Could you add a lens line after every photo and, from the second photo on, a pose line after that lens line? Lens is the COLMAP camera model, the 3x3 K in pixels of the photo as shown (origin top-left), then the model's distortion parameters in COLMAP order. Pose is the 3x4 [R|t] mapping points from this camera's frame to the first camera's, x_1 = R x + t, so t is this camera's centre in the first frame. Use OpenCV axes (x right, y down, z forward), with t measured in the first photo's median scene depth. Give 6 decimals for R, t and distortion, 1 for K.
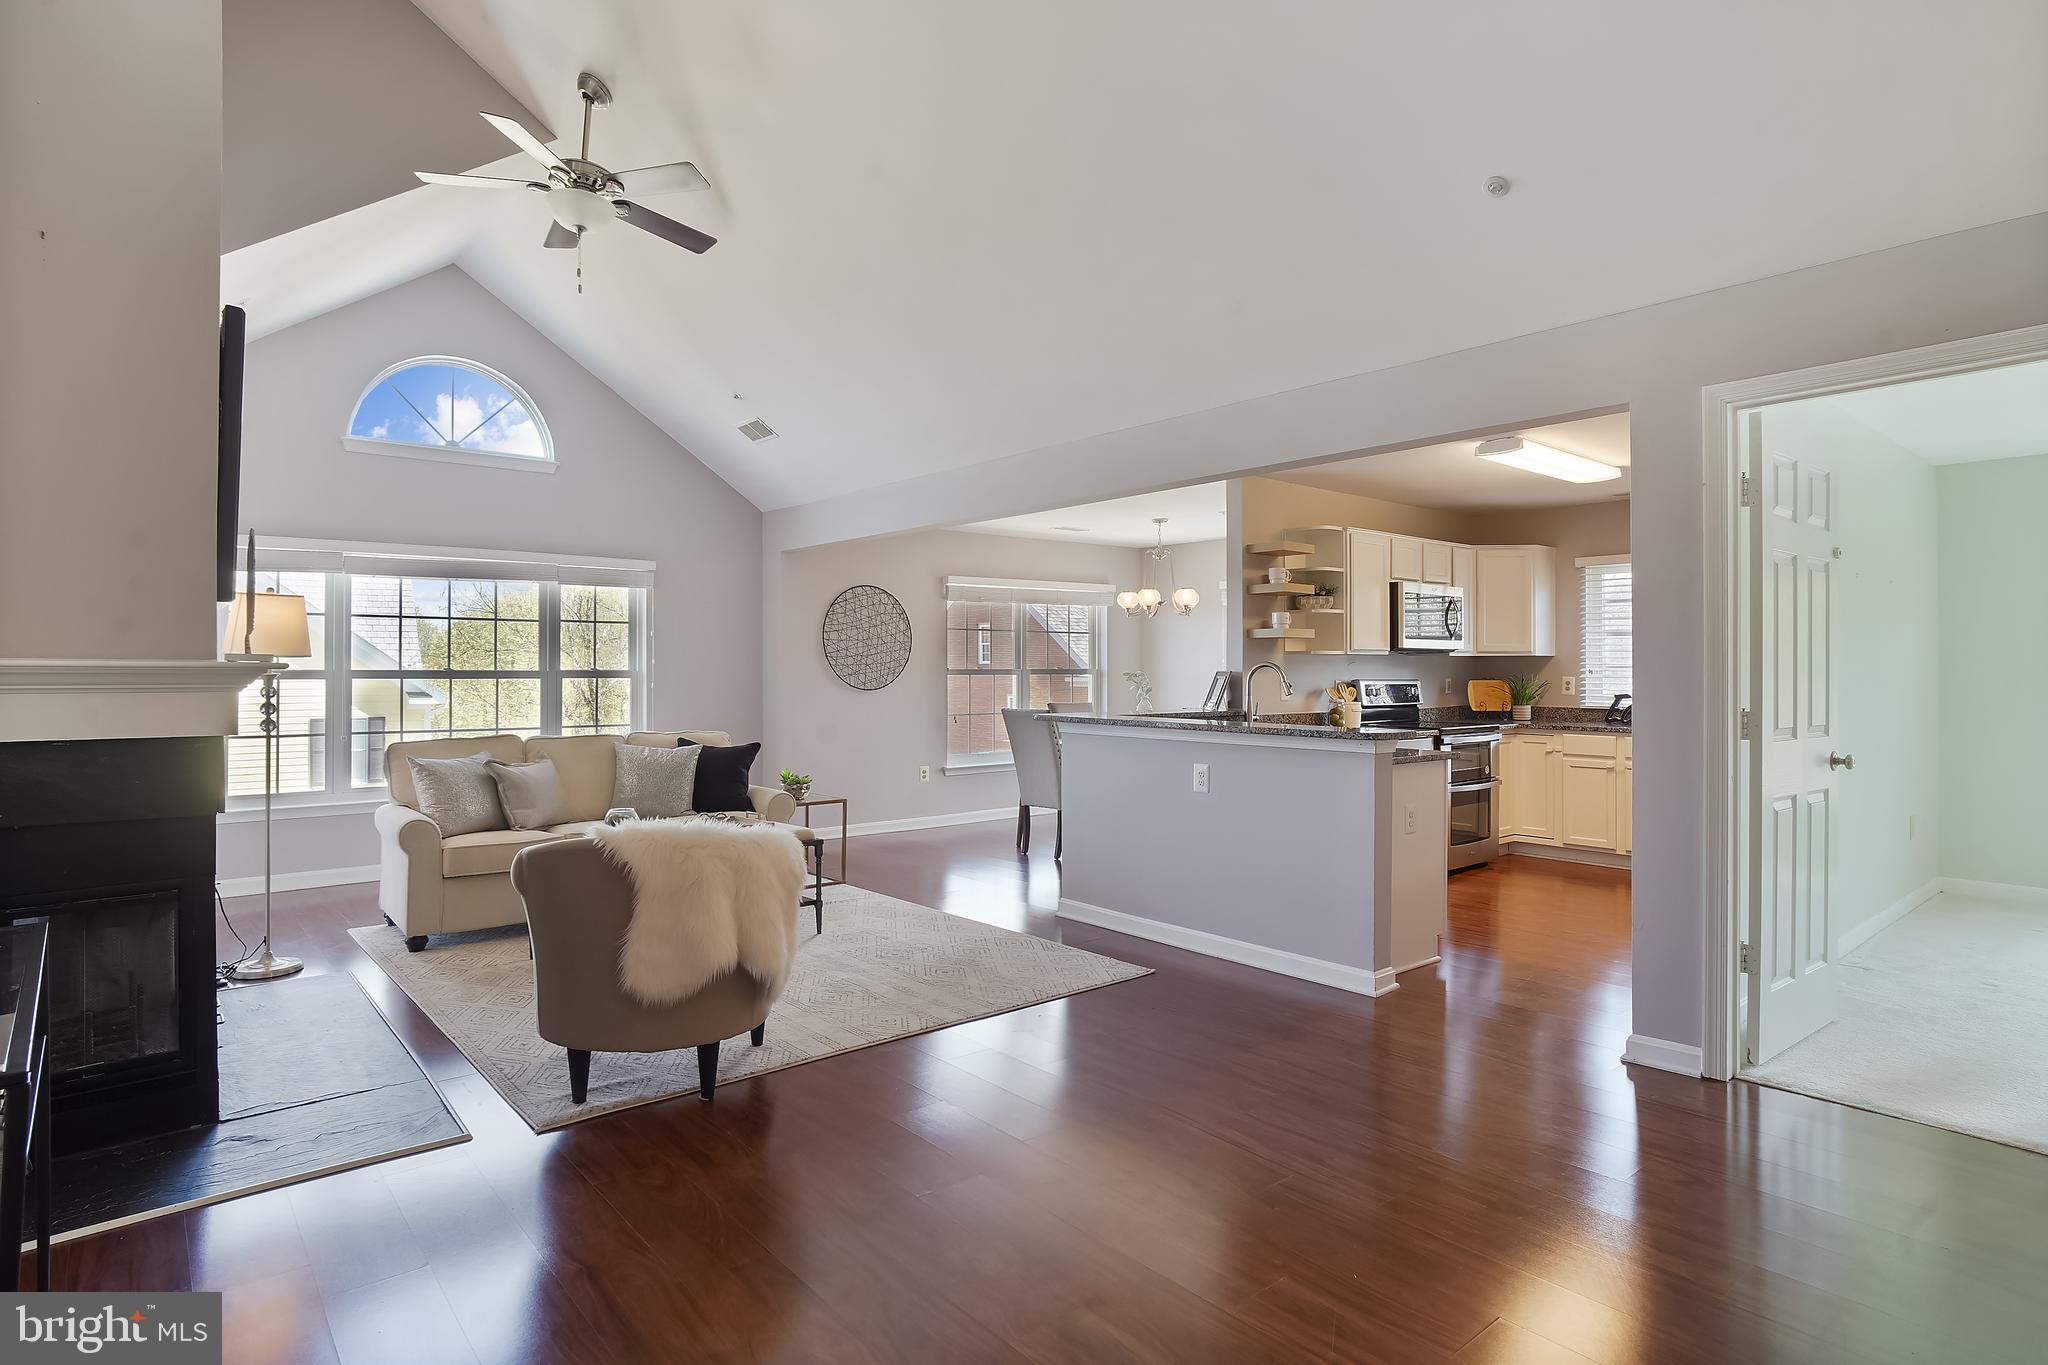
lens RADIAL K [[1088.7, 0, 1032.5], [0, 1088.7, 667.3], [0, 0, 1]] dist [-0.022105, 0.002499]
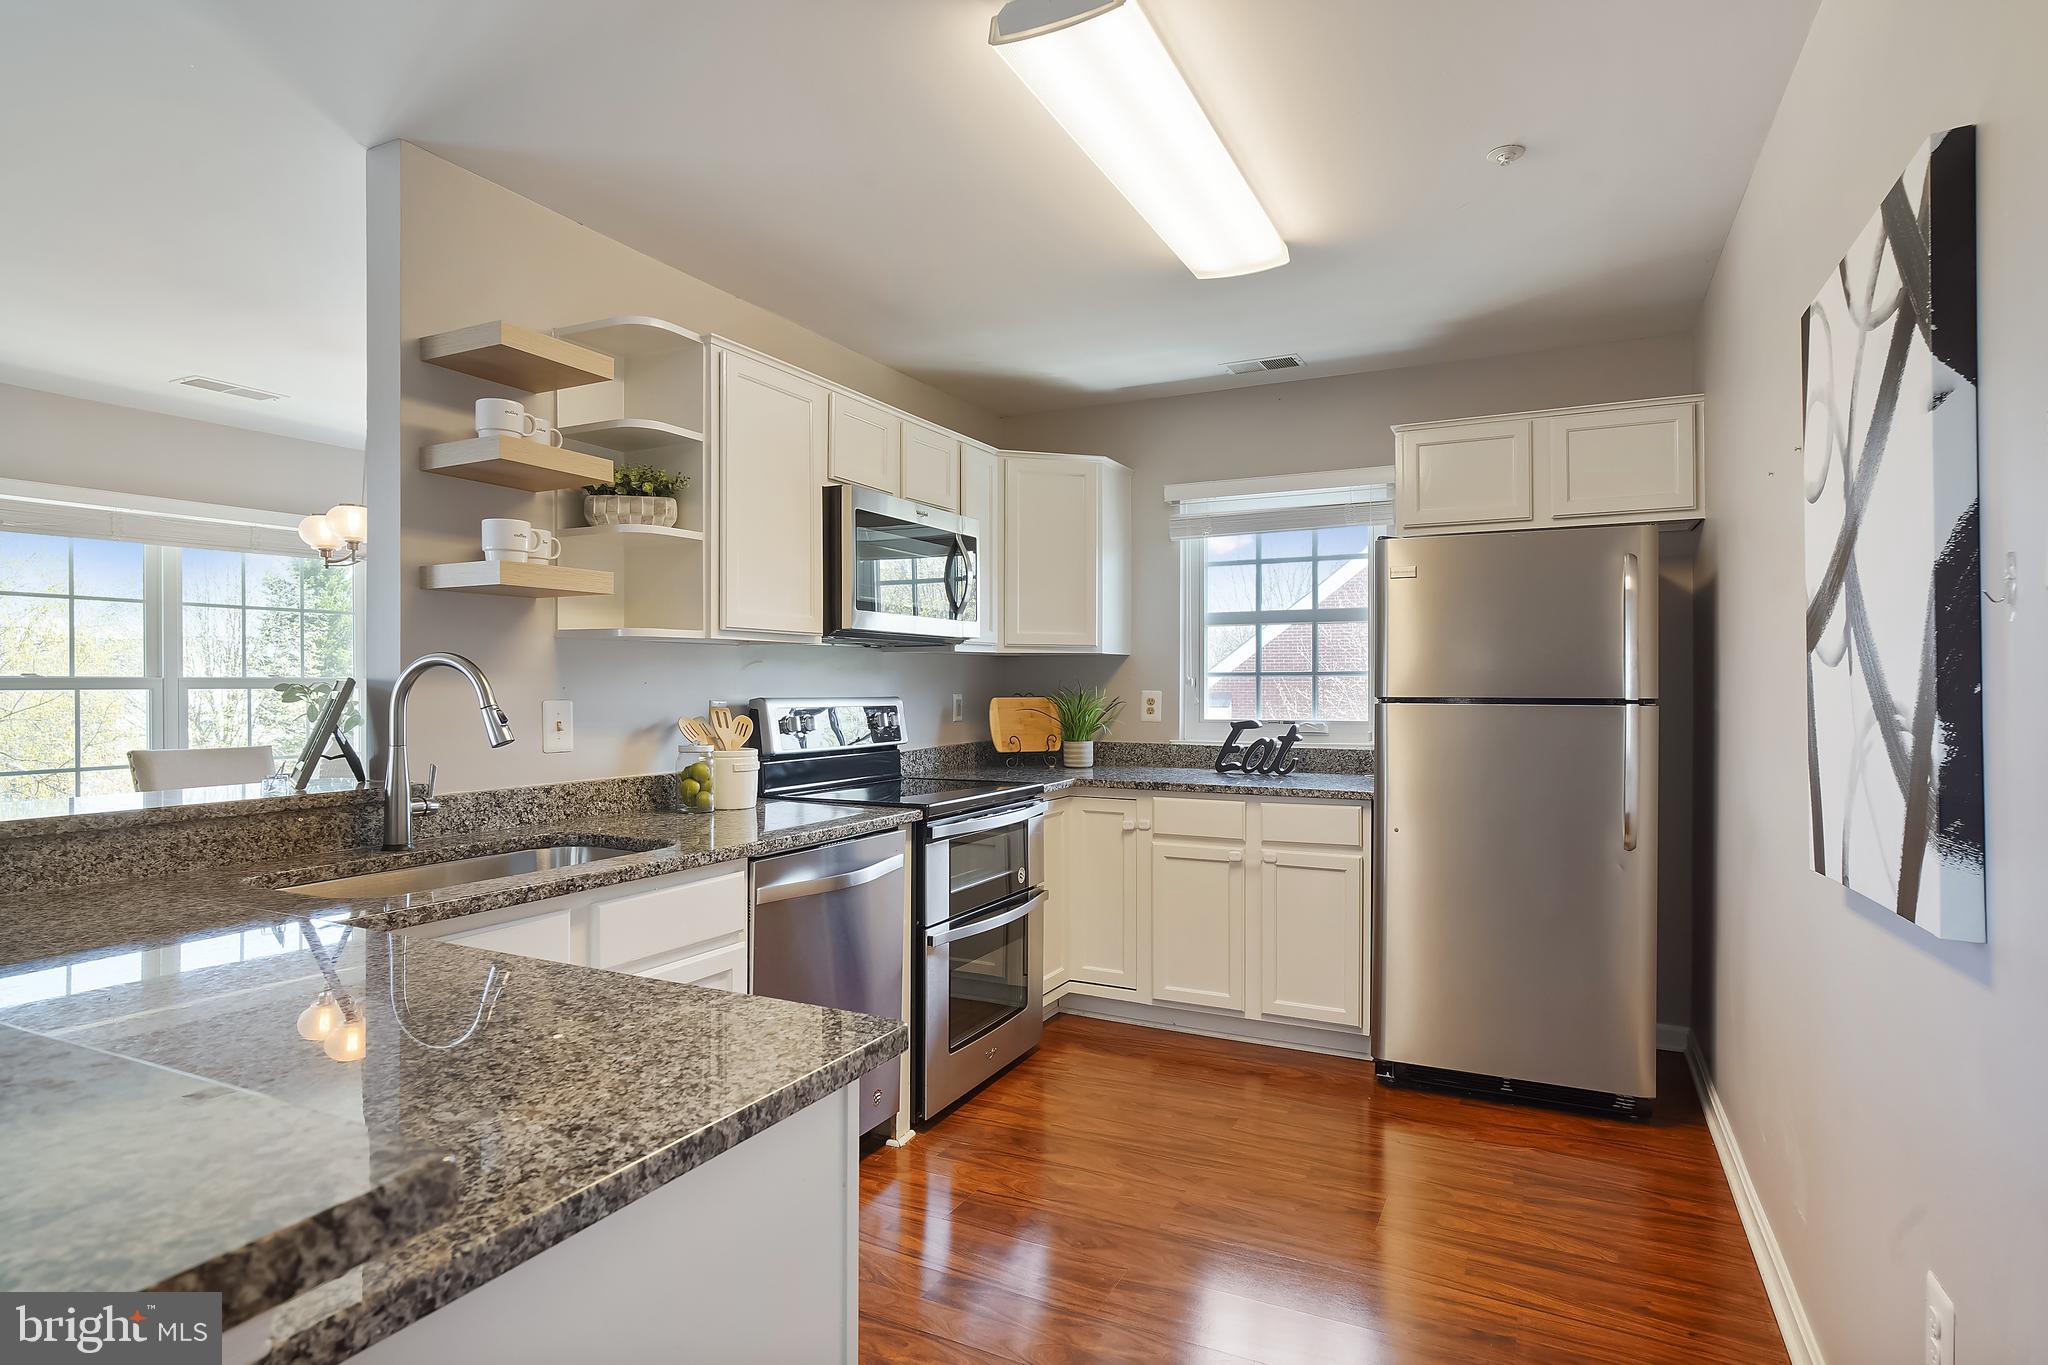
lens RADIAL K [[1088.7, 0, 1020.8], [0, 1088.7, 685.8], [0, 0, 1]] dist [-0.022105, 0.002499]
pose [[0.922741, -0.001088, 0.385419, 0.221794], [-0.000696, 0.999990, 0.004489, 0.003744], [-0.385420, -0.004410, 0.922731, 0.528849]]
